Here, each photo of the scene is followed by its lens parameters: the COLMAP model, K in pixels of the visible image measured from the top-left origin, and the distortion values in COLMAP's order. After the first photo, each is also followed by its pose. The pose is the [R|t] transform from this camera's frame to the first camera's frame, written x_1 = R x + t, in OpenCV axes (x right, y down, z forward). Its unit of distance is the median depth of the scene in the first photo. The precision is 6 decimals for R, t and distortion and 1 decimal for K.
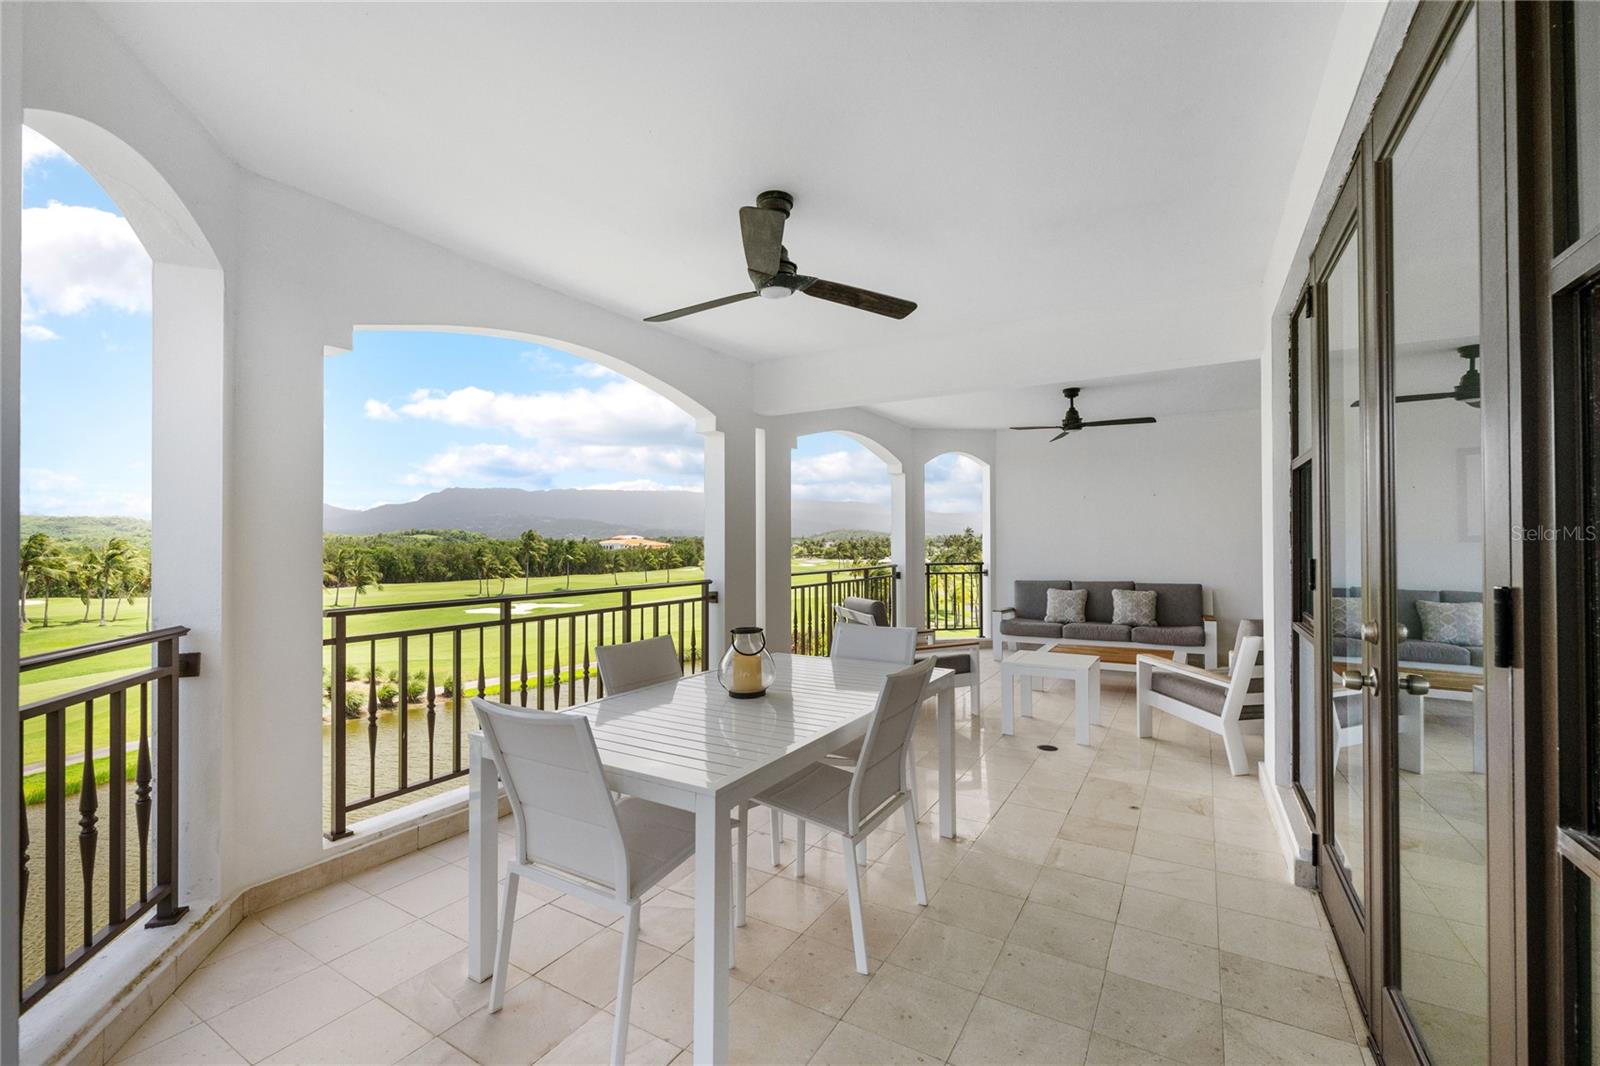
lens RADIAL K [[669.4, 0, 800.8], [0, 669.4, 533.1], [0, 0, 1]] dist [0.002540, -0.000058]
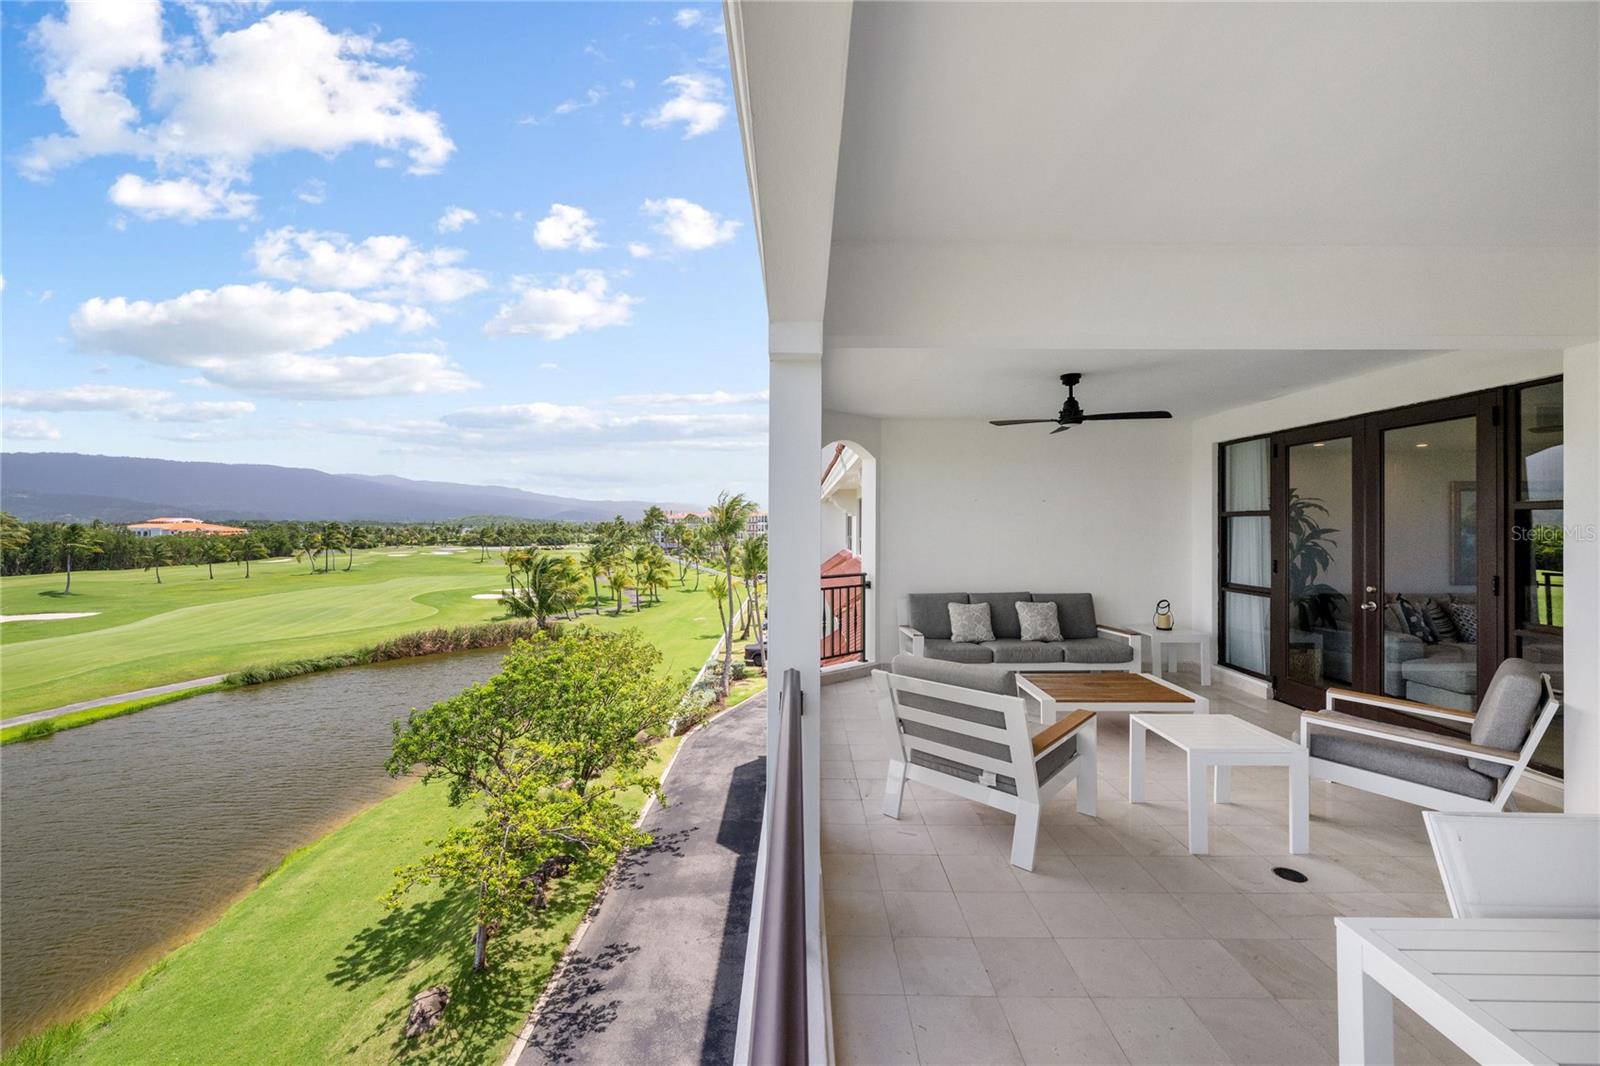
lens RADIAL K [[623.1, 0, 791.8], [0, 623.1, 528.4], [0, 0, 1]] dist [-0.001959, -0.000044]
pose [[0.862076, 0.005425, 0.506750, -0.236519], [-0.012207, 0.999875, 0.010063, -0.022334], [-0.506632, -0.014861, 0.862034, 0.413893]]
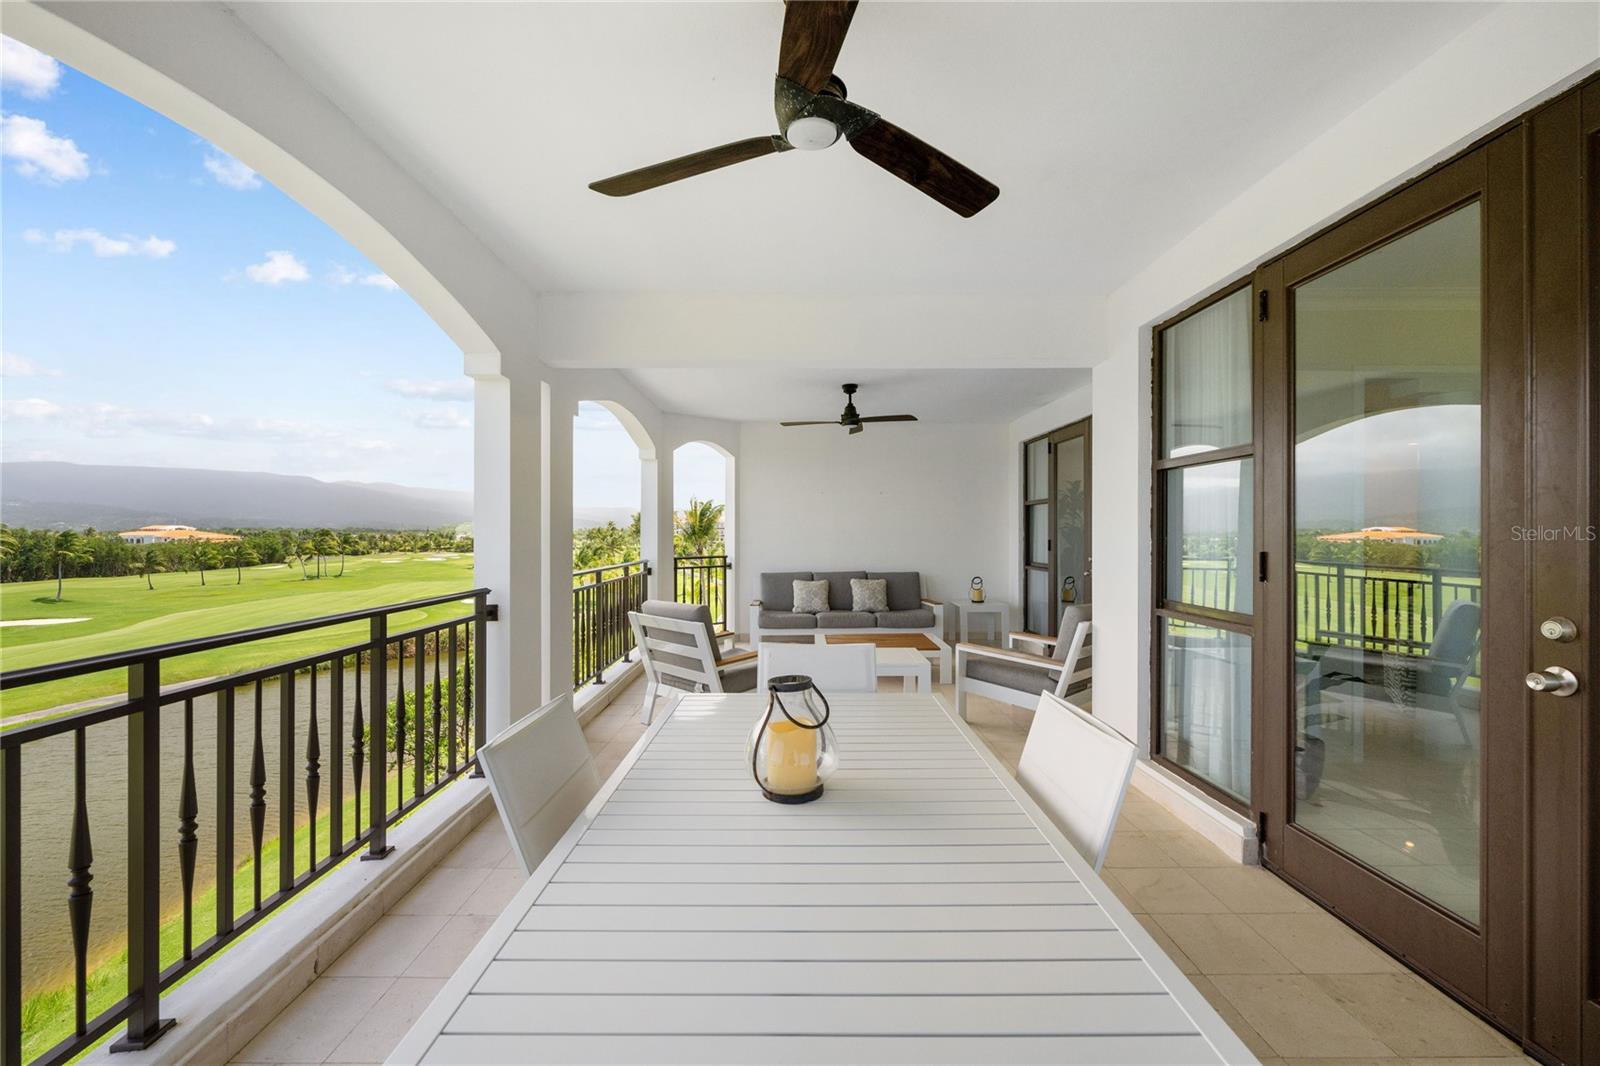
lens RADIAL K [[623.1, 0, 792.0], [0, 623.1, 536.4], [0, 0, 1]] dist [-0.001959, -0.000044]
pose [[0.859824, 0.000582, 0.510591, -0.127436], [-0.008617, 0.999873, 0.013371, 0.002612], [-0.510519, -0.015897, 0.859720, 0.185648]]
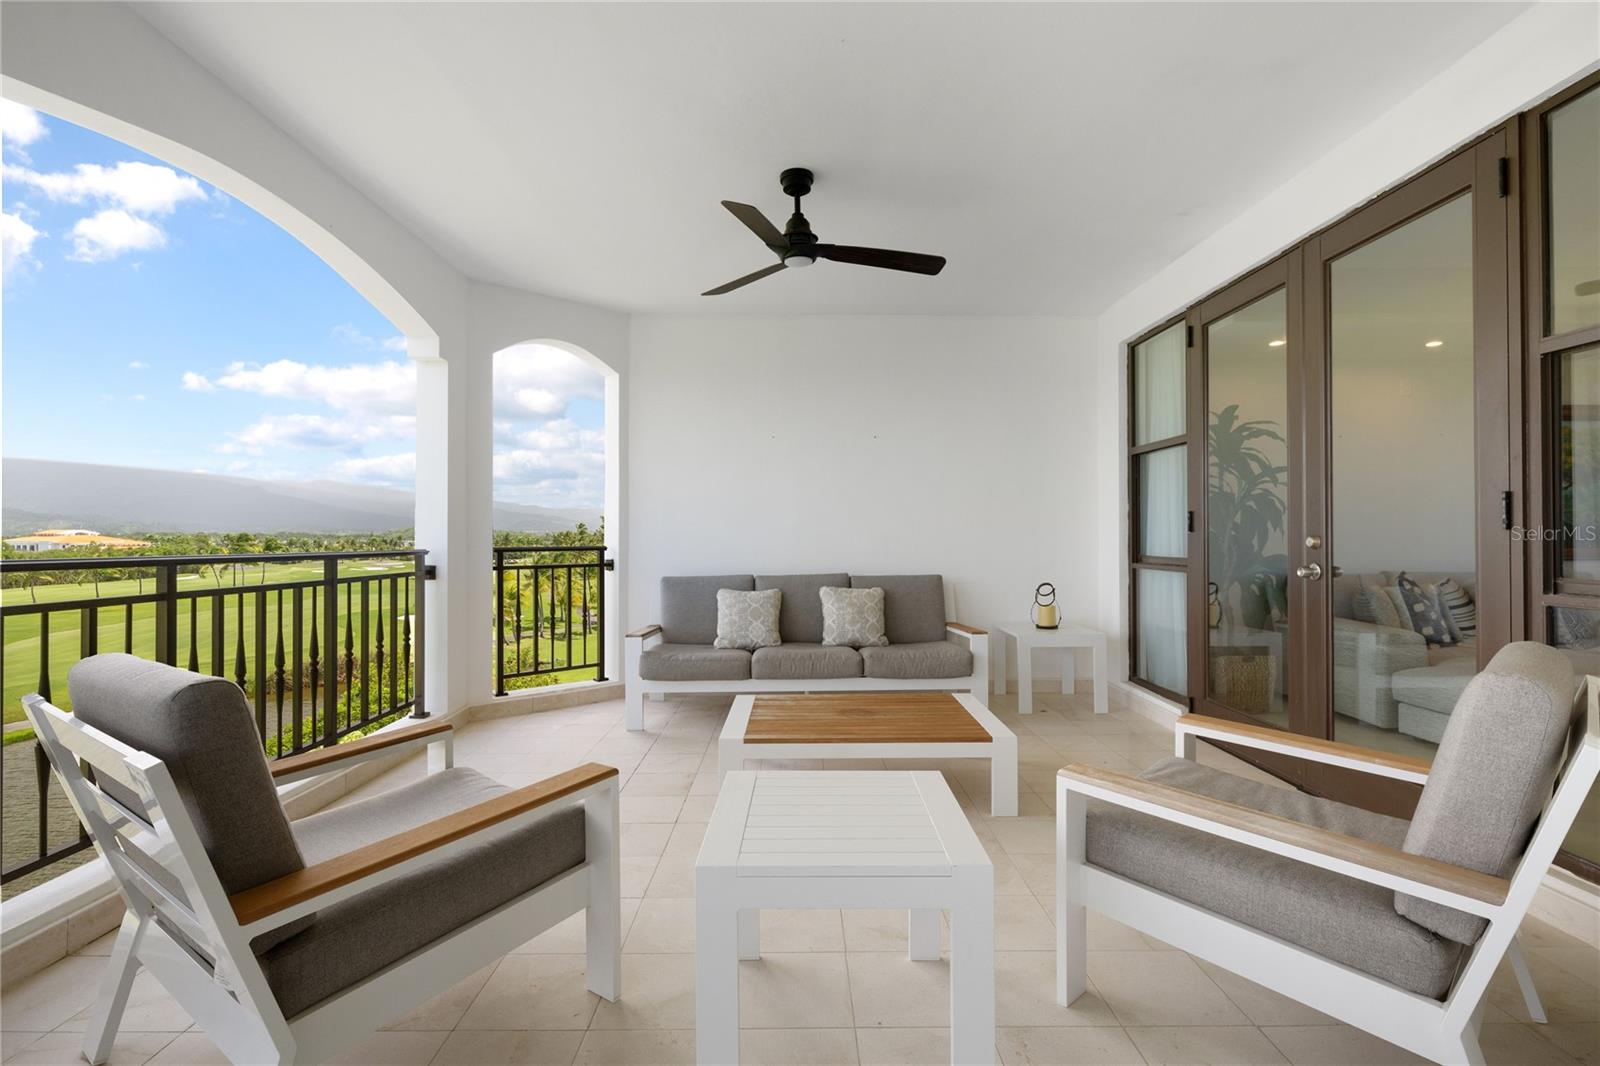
lens RADIAL K [[710.1, 0, 796.5], [0, 710.1, 538.5], [0, 0, 1]] dist [-0.003187, 0.000593]
pose [[0.857561, 0.002614, 0.514375, 0.116680], [-0.007600, 0.999942, 0.007589, 0.035006], [-0.514326, -0.010417, 0.857532, 0.459562]]
